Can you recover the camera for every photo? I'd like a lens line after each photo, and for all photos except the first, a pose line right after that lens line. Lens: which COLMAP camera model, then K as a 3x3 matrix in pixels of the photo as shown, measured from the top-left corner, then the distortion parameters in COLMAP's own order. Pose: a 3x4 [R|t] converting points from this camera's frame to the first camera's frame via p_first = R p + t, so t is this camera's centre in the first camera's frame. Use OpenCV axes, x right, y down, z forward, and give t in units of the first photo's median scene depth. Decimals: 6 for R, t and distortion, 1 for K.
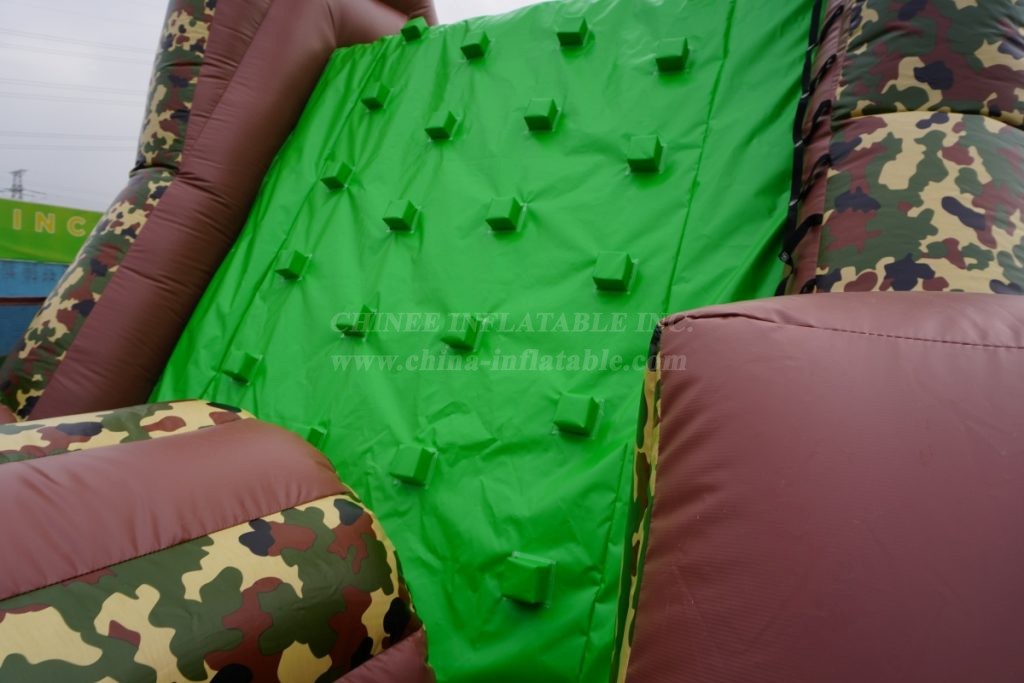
lens RADIAL K [[686.2, 0, 510.3], [0, 686.2, 346.2], [0, 0, 1]] dist [-0.053629, 0.040047]
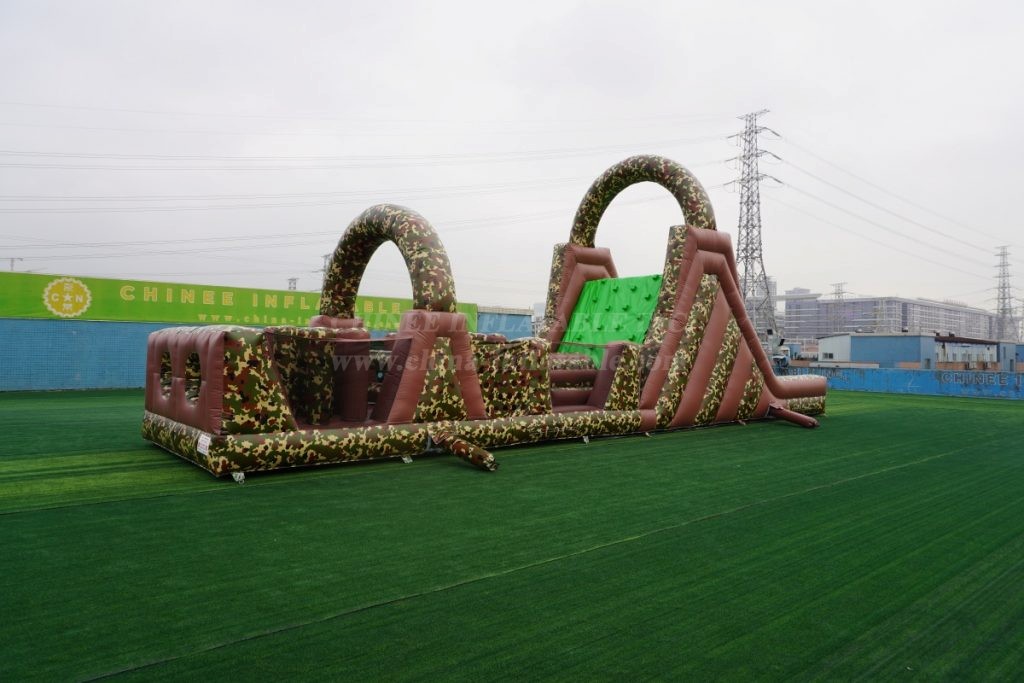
lens RADIAL K [[686.2, 0, 510.3], [0, 686.2, 346.2], [0, 0, 1]] dist [-0.053629, 0.040047]
pose [[0.937011, -0.035309, -0.347511, 0.895729], [0.006505, 0.996469, -0.083709, 0.341985], [0.349239, 0.076176, 0.933932, -3.642901]]
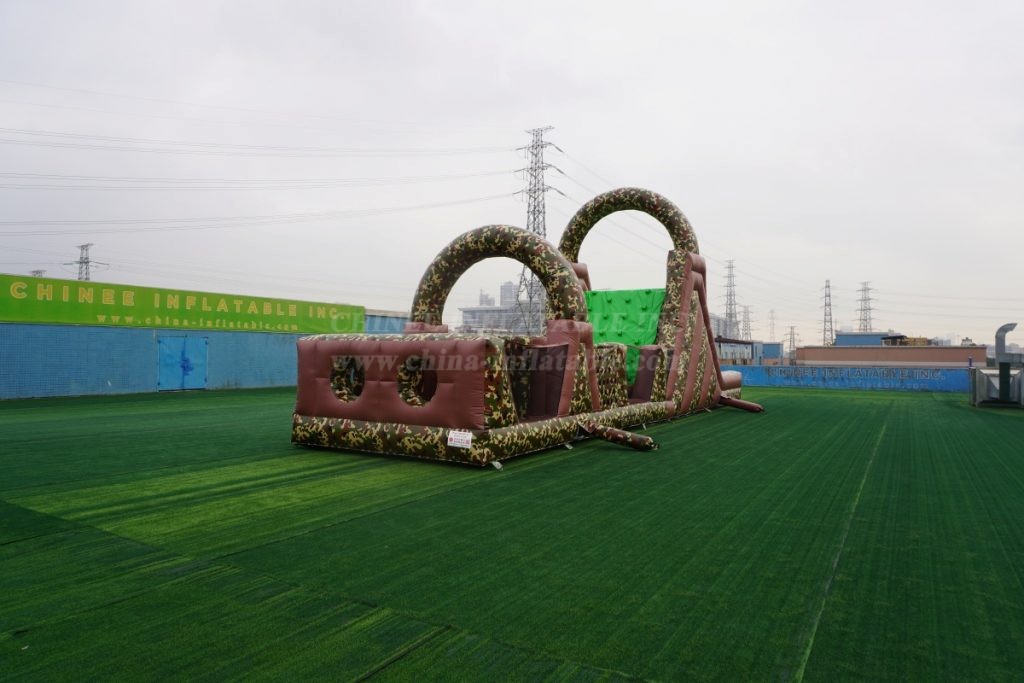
lens RADIAL K [[686.2, 0, 510.3], [0, 686.2, 346.2], [0, 0, 1]] dist [-0.053629, 0.040047]
pose [[0.998811, -0.039601, -0.028418, -0.711788], [0.037308, 0.996324, -0.077111, 0.328007], [0.031367, 0.075959, 0.996617, -4.529191]]
